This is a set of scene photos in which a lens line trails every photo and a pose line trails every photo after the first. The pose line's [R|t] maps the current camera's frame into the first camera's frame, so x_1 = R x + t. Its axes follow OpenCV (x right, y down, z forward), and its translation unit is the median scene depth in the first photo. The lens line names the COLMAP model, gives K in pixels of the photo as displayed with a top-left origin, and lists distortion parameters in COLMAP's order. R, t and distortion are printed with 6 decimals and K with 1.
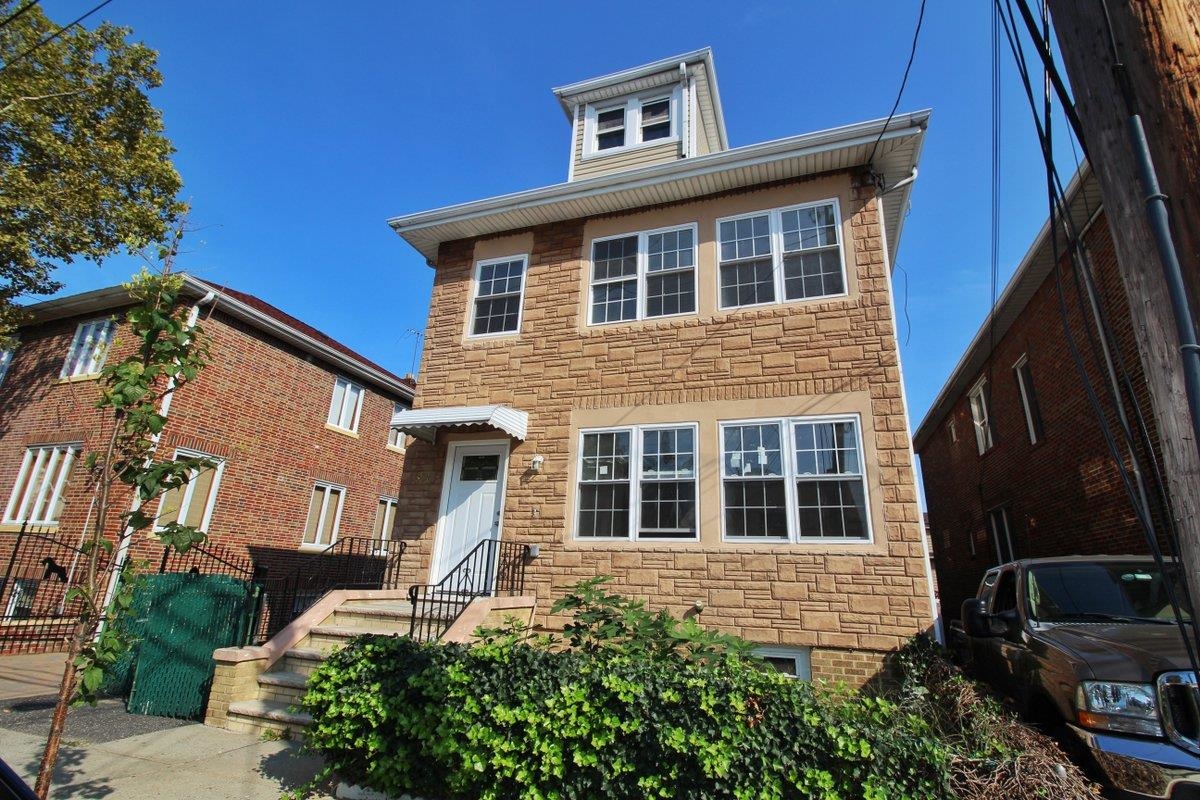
lens RADIAL K [[573.4, 0, 606.2], [0, 573.4, 400.8], [0, 0, 1]] dist [-0.001173, -0.000465]
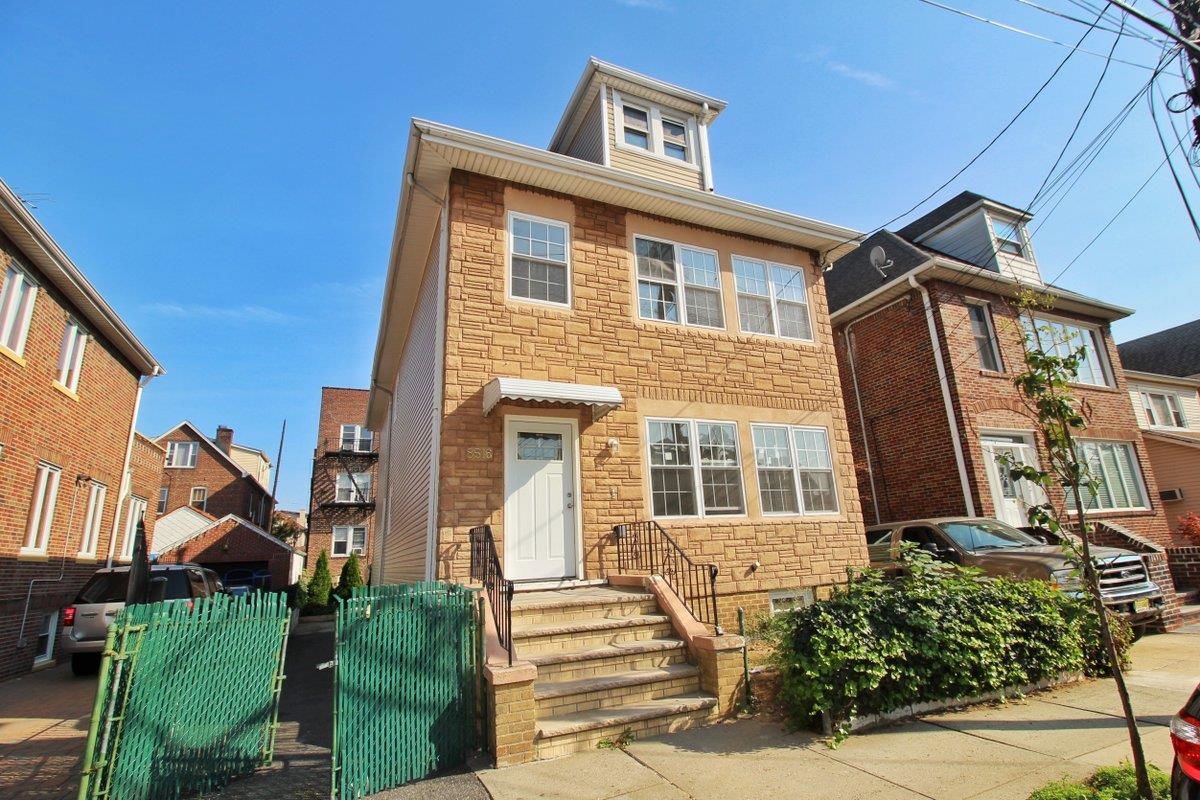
lens RADIAL K [[573.4, 0, 632.8], [0, 573.4, 407.2], [0, 0, 1]] dist [-0.001173, -0.000465]
pose [[0.715135, 0.098519, 0.692009, -0.807554], [-0.141668, 0.989899, 0.005473, 0.029243], [-0.684480, -0.101949, 0.721868, 0.245137]]
